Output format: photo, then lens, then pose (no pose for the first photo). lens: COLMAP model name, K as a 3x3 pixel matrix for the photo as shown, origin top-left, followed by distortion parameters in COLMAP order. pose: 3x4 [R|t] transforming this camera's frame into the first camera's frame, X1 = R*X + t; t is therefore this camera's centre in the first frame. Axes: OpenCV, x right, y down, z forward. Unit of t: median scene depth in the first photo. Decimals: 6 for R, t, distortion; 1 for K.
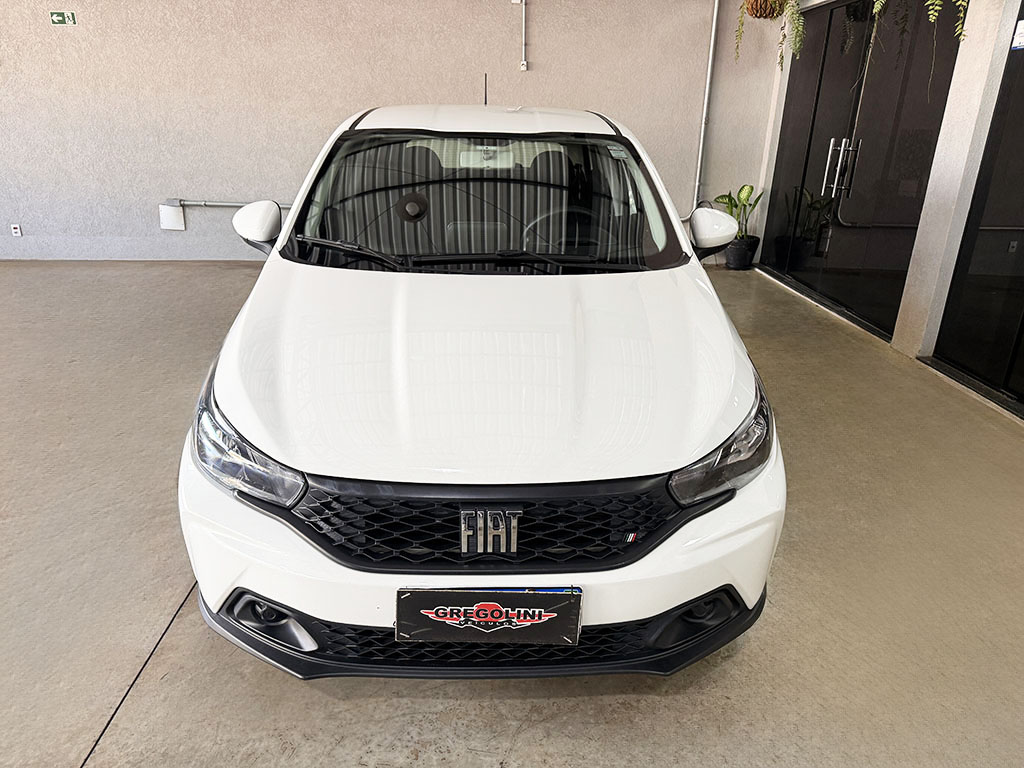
lens RADIAL K [[735.0, 0, 506.6], [0, 735.0, 383.4], [0, 0, 1]] dist [0.012476, -0.026021]
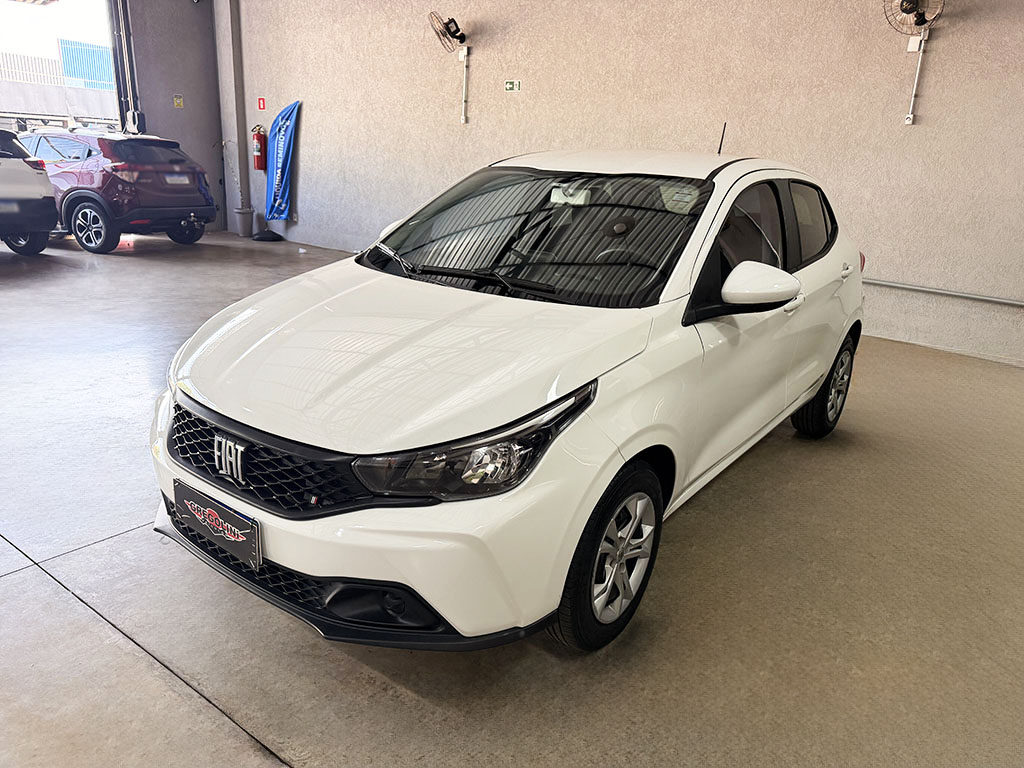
lens RADIAL K [[735.0, 0, 508.0], [0, 735.0, 383.4], [0, 0, 1]] dist [0.012476, -0.026021]
pose [[0.782867, 0.199370, -0.589382, 0.235664], [-0.242119, 0.970224, 0.006594, -0.010730], [0.573147, 0.137538, 0.807828, 0.049714]]
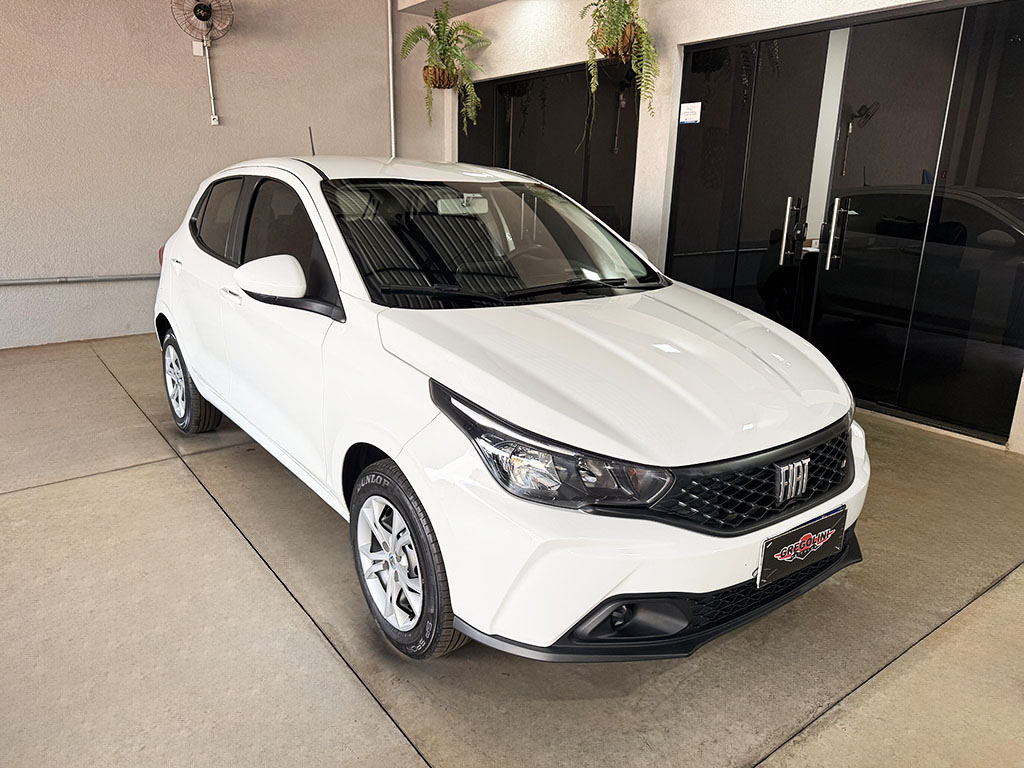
lens RADIAL K [[735.0, 0, 519.0], [0, 735.0, 379.0], [0, 0, 1]] dist [0.012476, -0.026021]
pose [[0.818234, -0.151065, 0.554682, -0.238016], [0.194891, 0.980612, -0.020427, -0.007602], [-0.540842, 0.124816, 0.831812, 0.038865]]
